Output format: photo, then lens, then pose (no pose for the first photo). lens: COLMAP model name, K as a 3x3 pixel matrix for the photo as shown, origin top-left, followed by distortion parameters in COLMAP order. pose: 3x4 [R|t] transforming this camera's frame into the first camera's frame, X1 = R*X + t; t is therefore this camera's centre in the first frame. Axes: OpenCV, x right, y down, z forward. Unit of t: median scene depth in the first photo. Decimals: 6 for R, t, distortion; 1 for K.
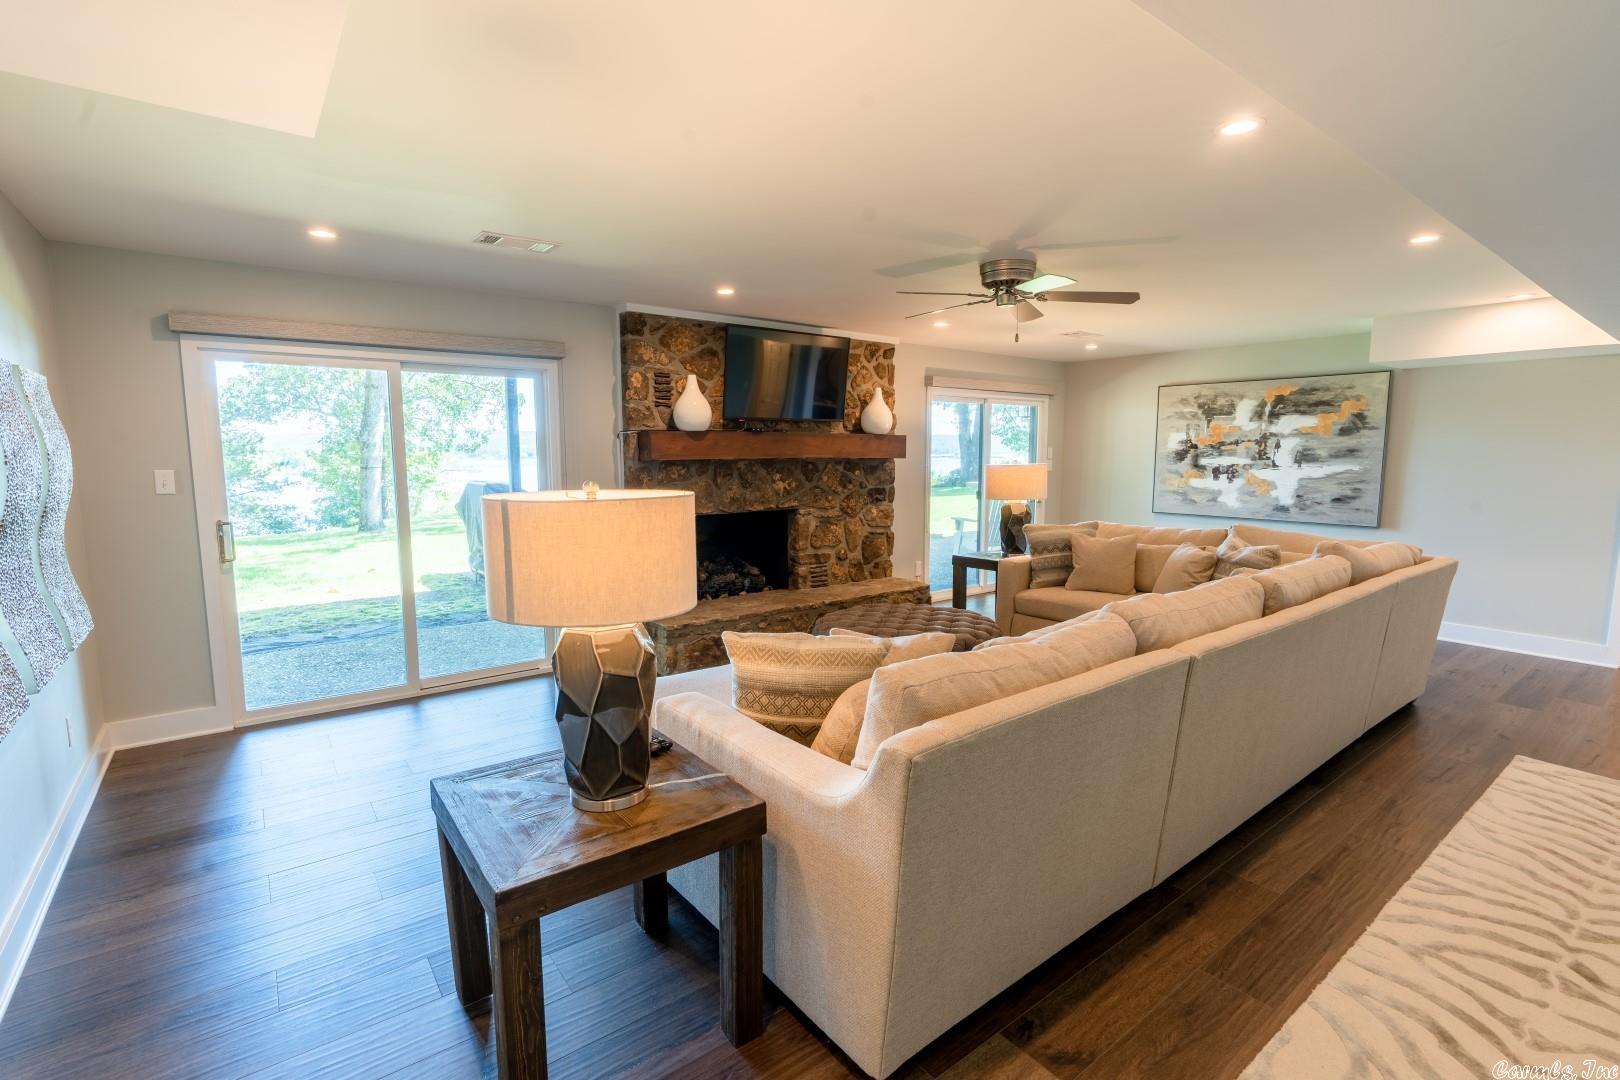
lens RADIAL K [[736.1, 0, 810.0], [0, 736.1, 540.0], [0, 0, 1]] dist [0.000166, 0.001011]
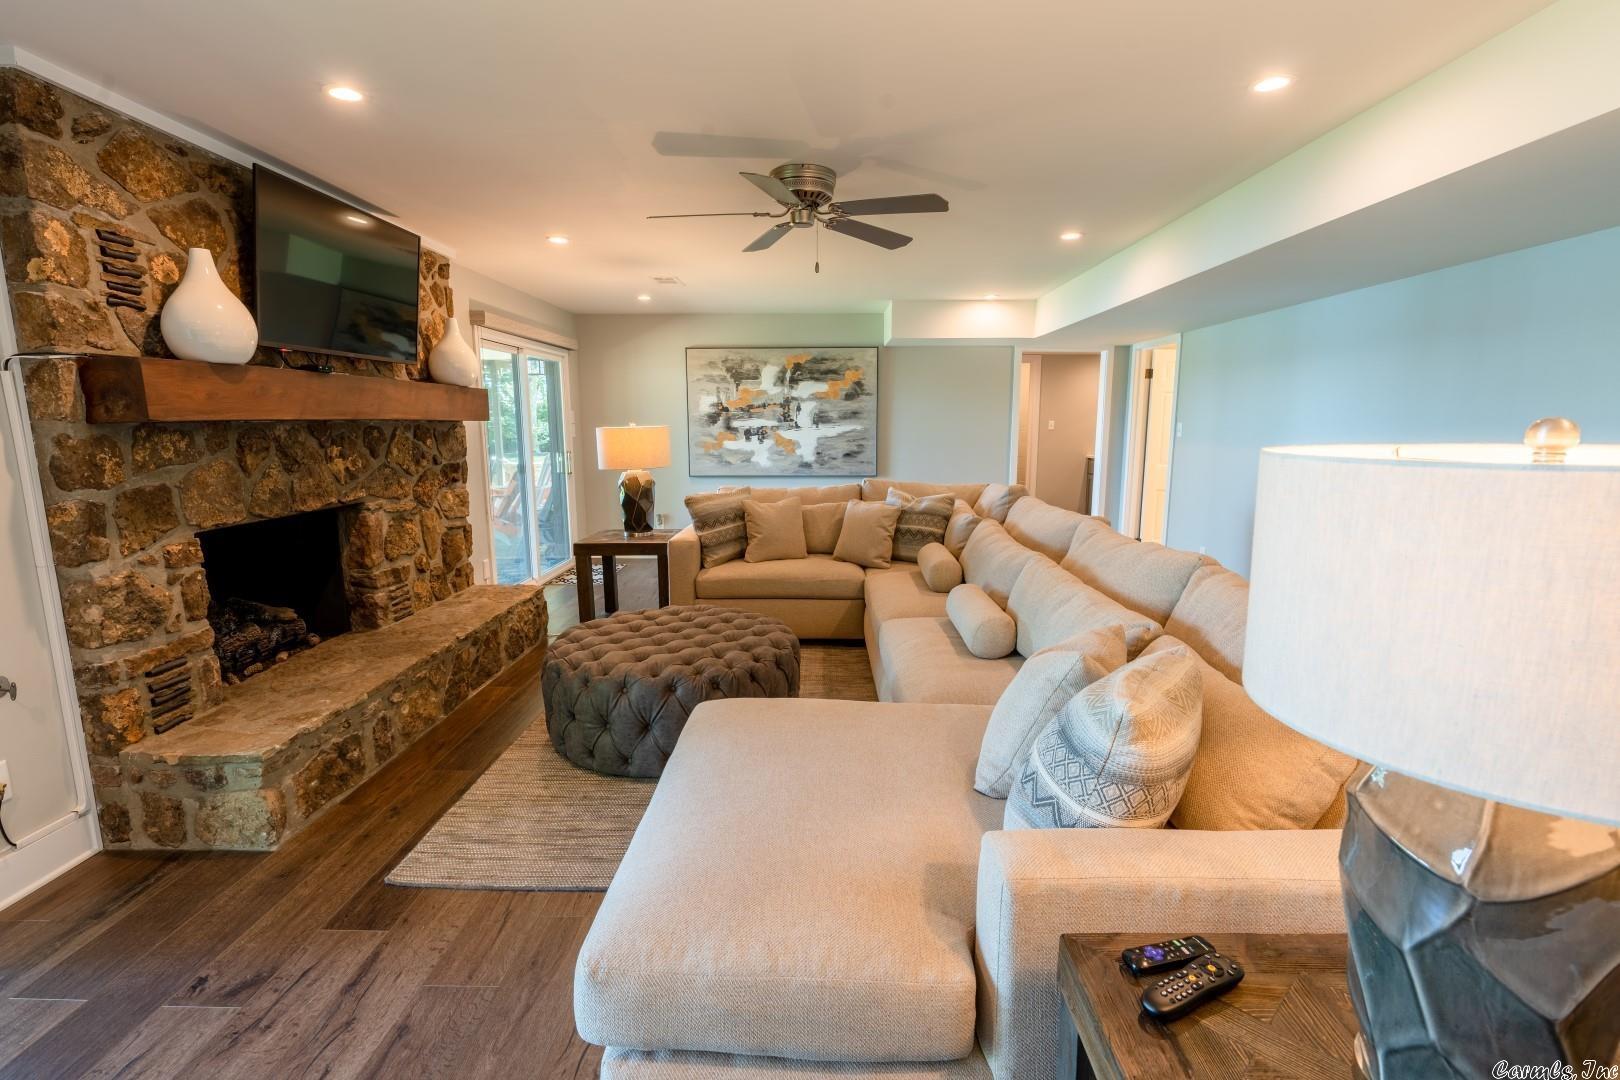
lens RADIAL K [[736.1, 0, 810.0], [0, 736.1, 540.0], [0, 0, 1]] dist [0.000166, 0.001011]
pose [[0.634525, -0.126997, 0.762398, -0.243713], [0.097527, 0.991680, 0.084020, -0.024386], [-0.766725, 0.021041, 0.641631, 0.294361]]
